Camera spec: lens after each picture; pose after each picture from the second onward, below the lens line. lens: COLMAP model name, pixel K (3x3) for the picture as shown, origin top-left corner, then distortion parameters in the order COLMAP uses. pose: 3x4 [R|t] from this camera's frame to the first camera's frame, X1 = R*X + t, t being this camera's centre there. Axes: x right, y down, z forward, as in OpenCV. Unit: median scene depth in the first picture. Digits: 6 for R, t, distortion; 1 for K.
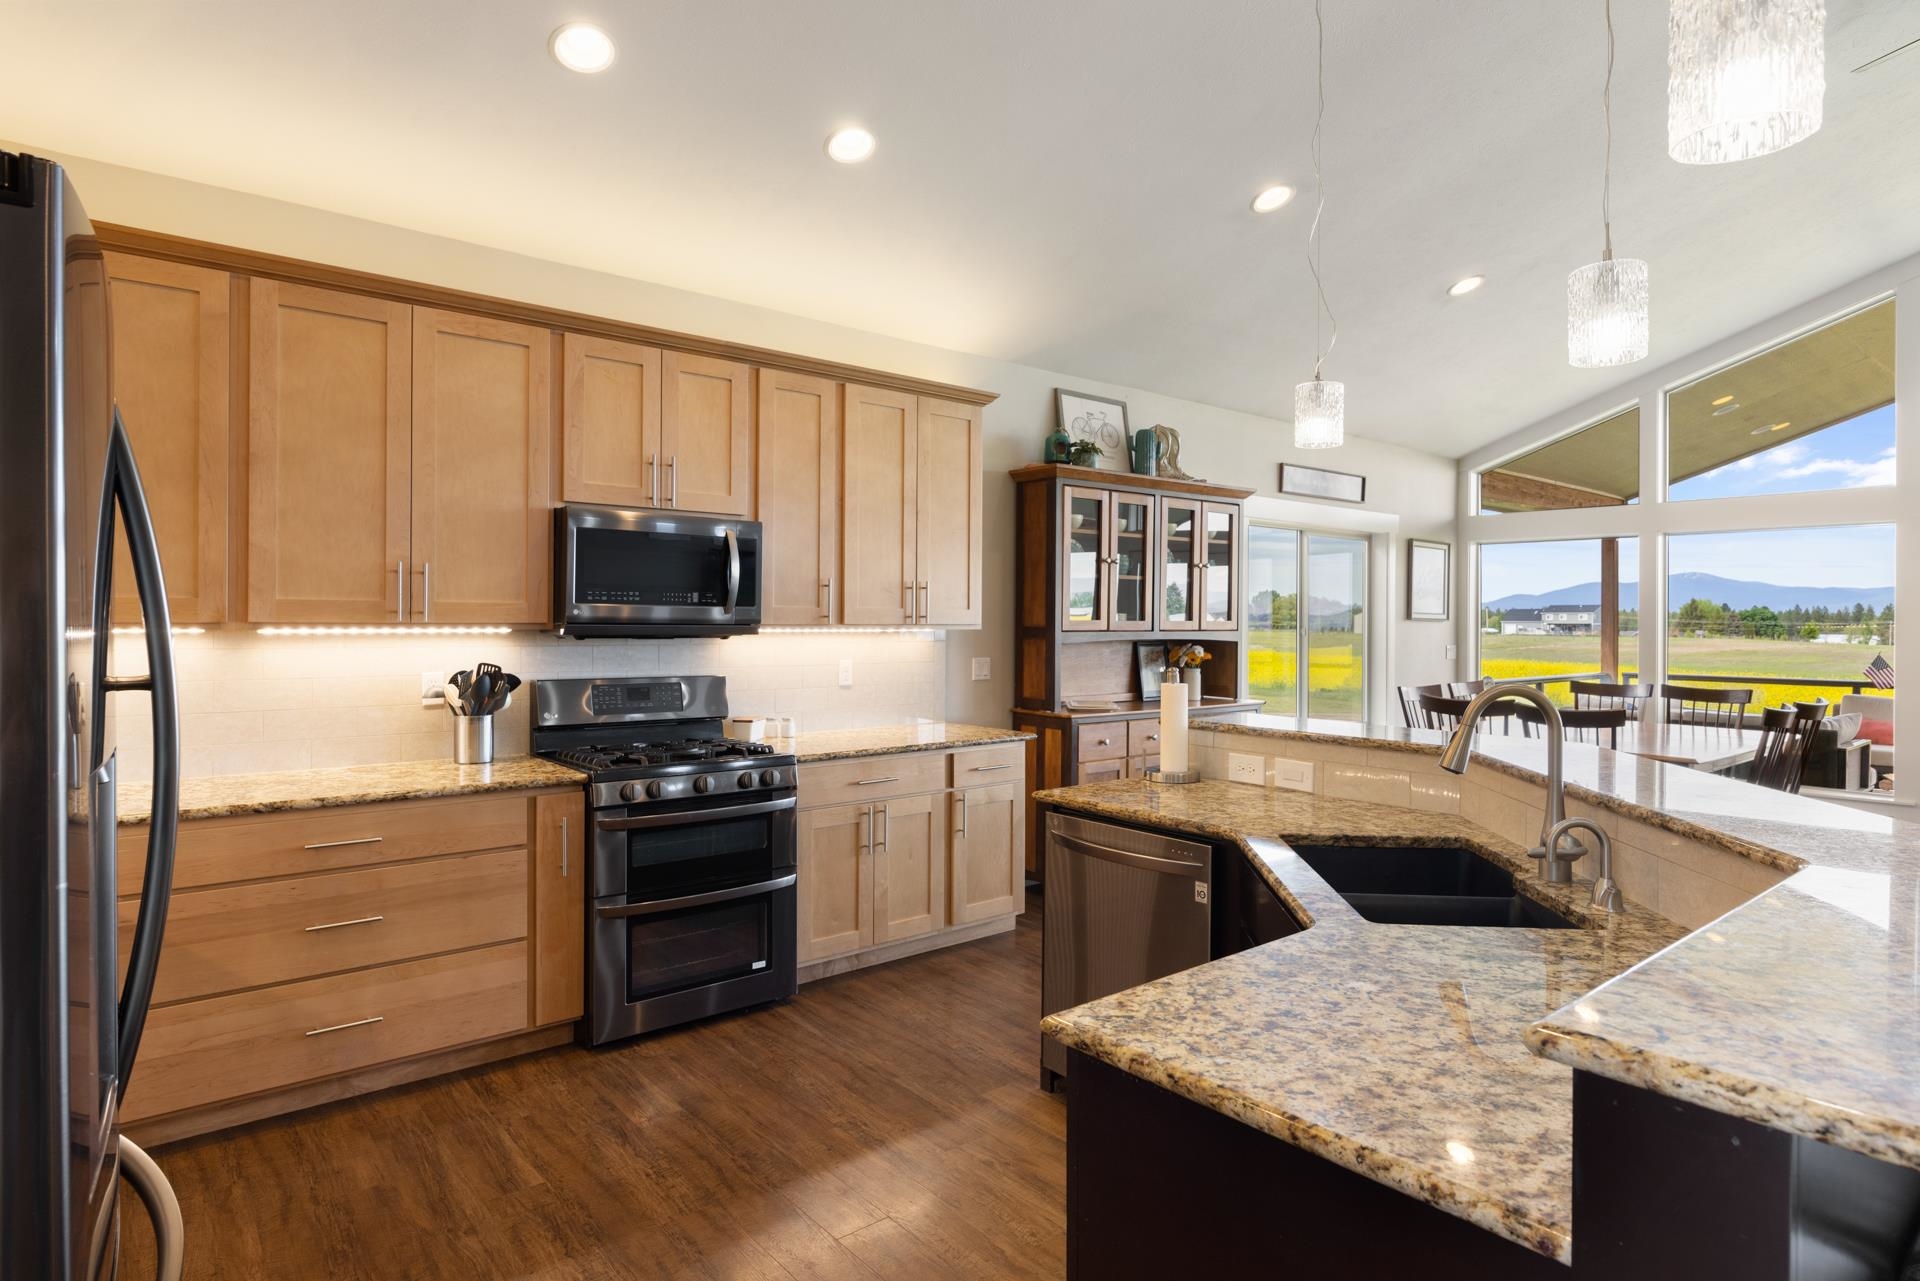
lens RADIAL K [[993.8, 0, 973.0], [0, 993.8, 640.2], [0, 0, 1]] dist [-0.013011, 0.000183]
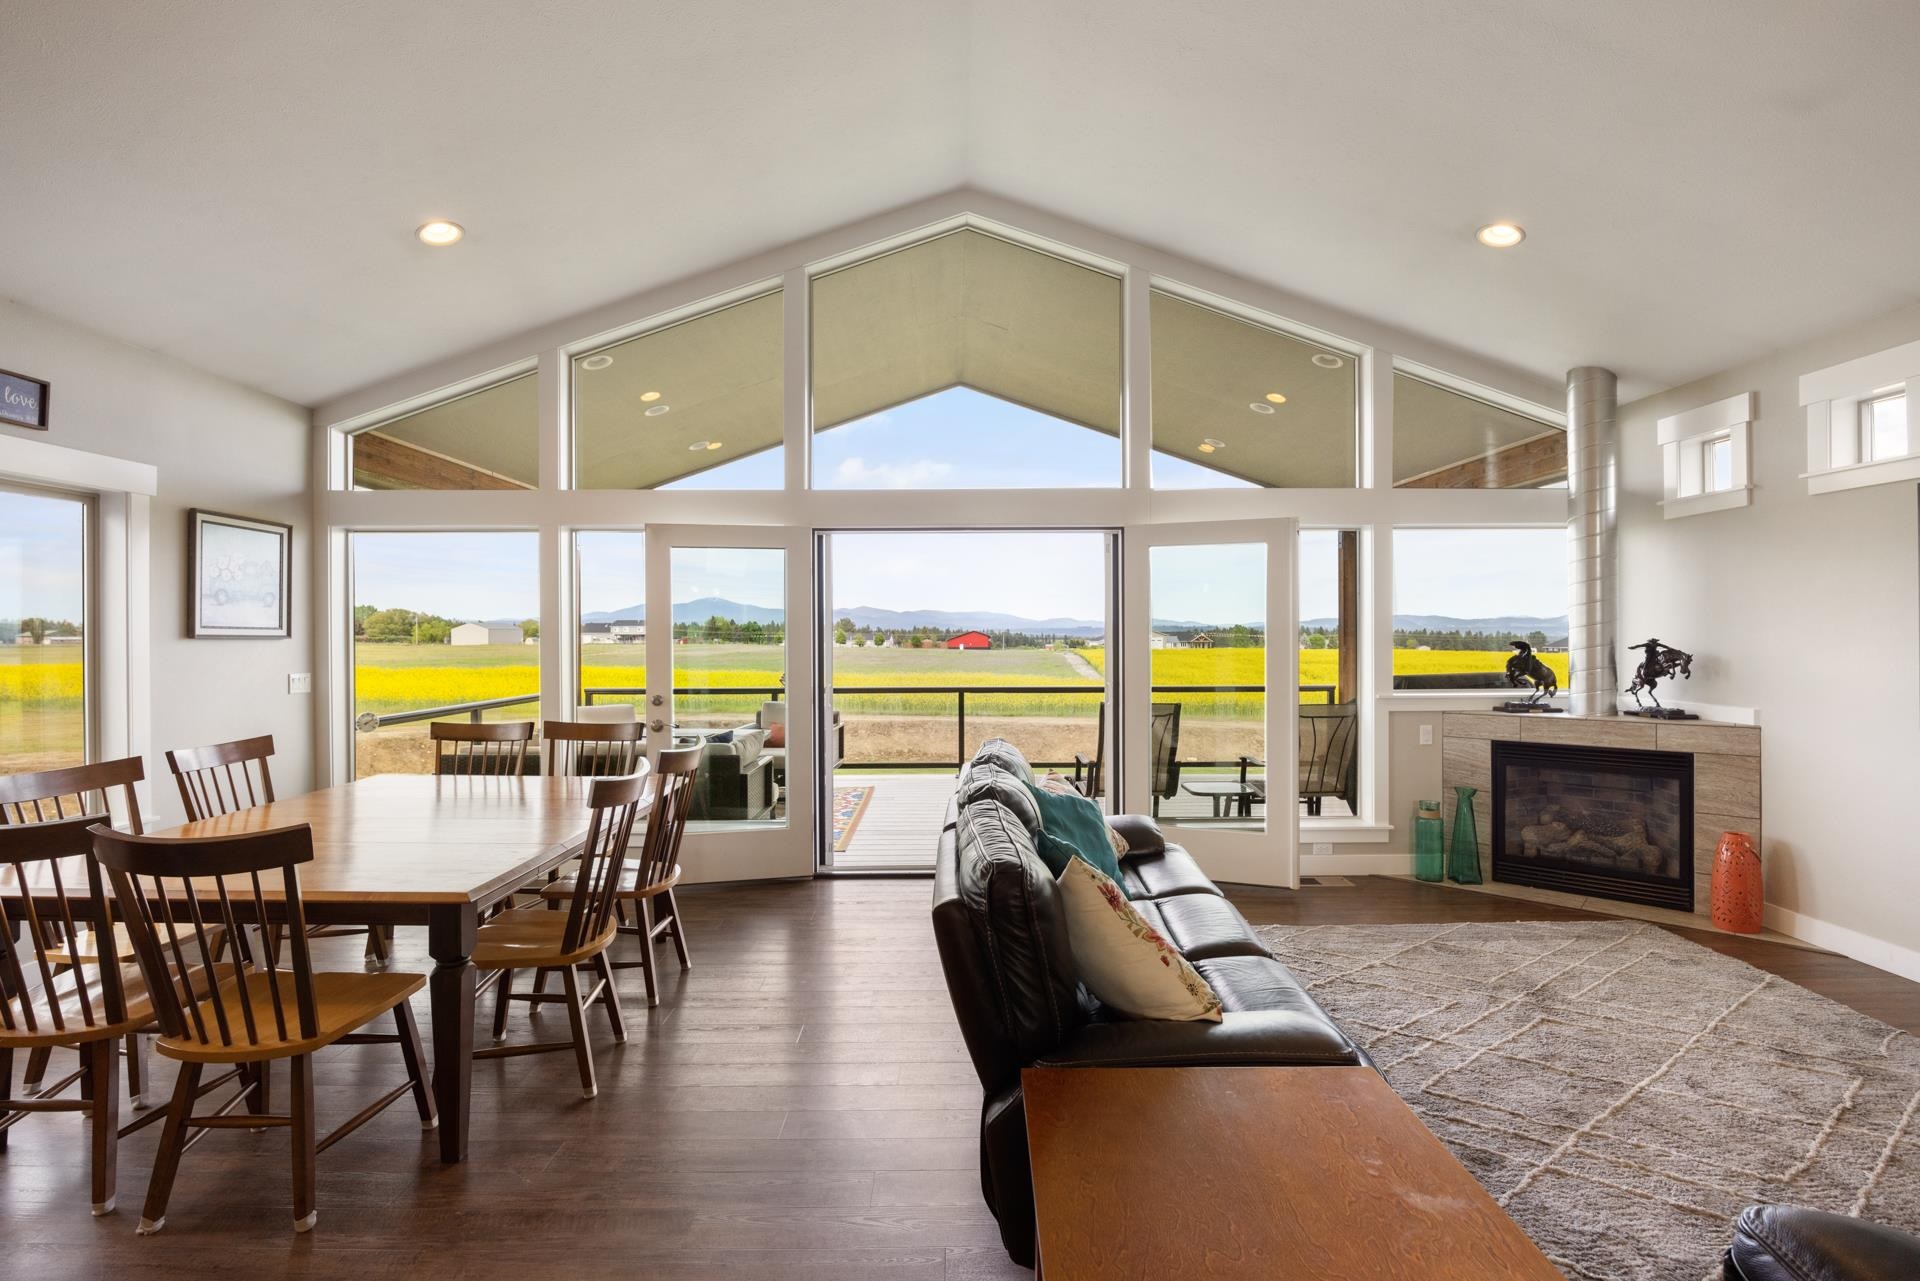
lens RADIAL K [[892.7, 0, 963.4], [0, 892.7, 639.9], [0, 0, 1]] dist [0.000159, -0.000002]
pose [[0.615758, -0.015921, 0.787775, 0.277926], [0.025775, 0.999668, 0.000057, -0.006480], [-0.787514, 0.020270, 0.615964, 0.253653]]
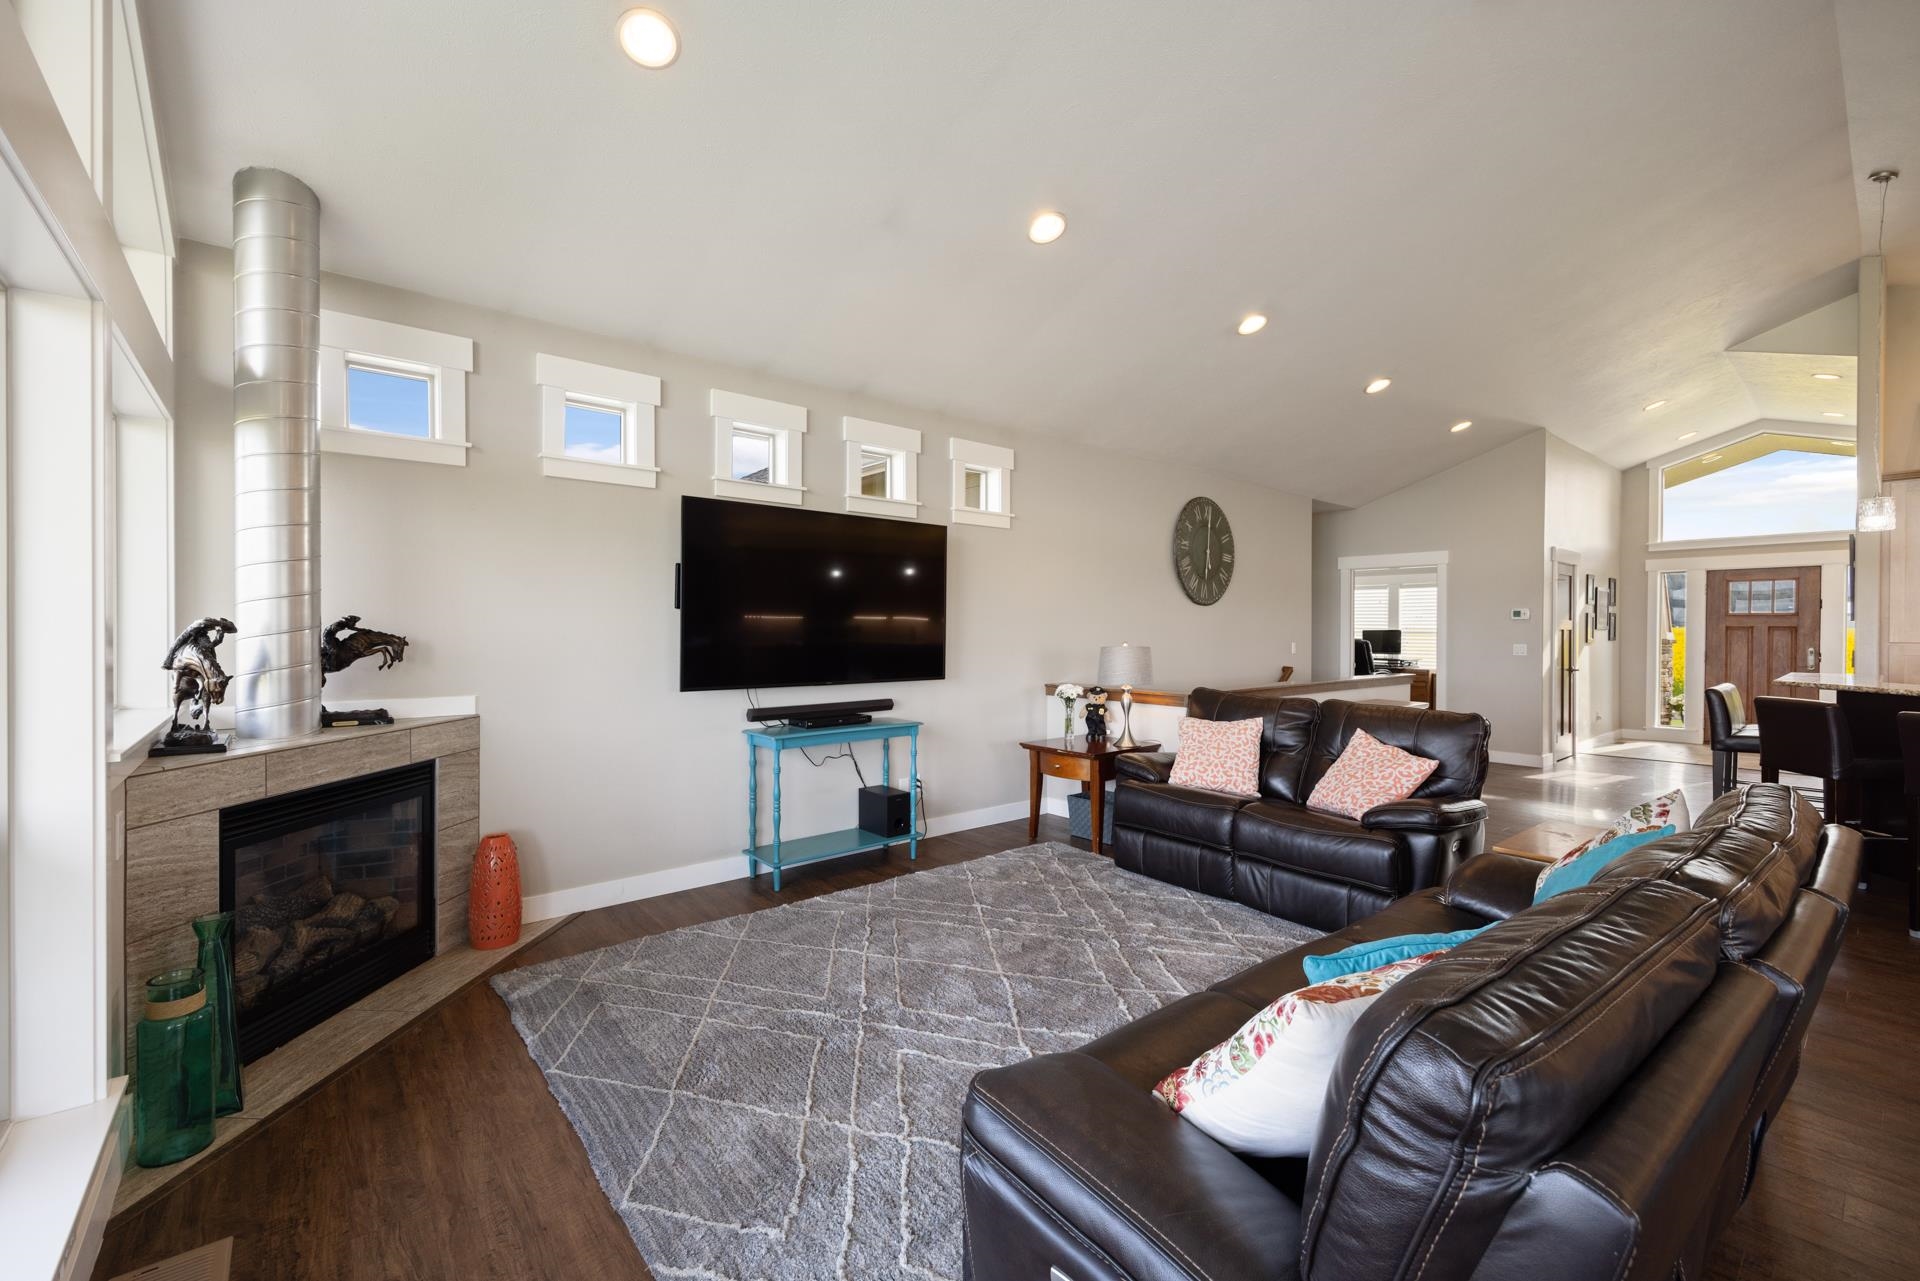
lens RADIAL K [[771.3, 0, 965.2], [0, 771.3, 634.1], [0, 0, 1]] dist [-0.000428, 0.000253]
pose [[-0.999503, -0.019637, -0.024679, 0.785917], [-0.020301, 0.999431, 0.026947, -0.002414], [0.024136, 0.027435, -0.999332, 0.670942]]
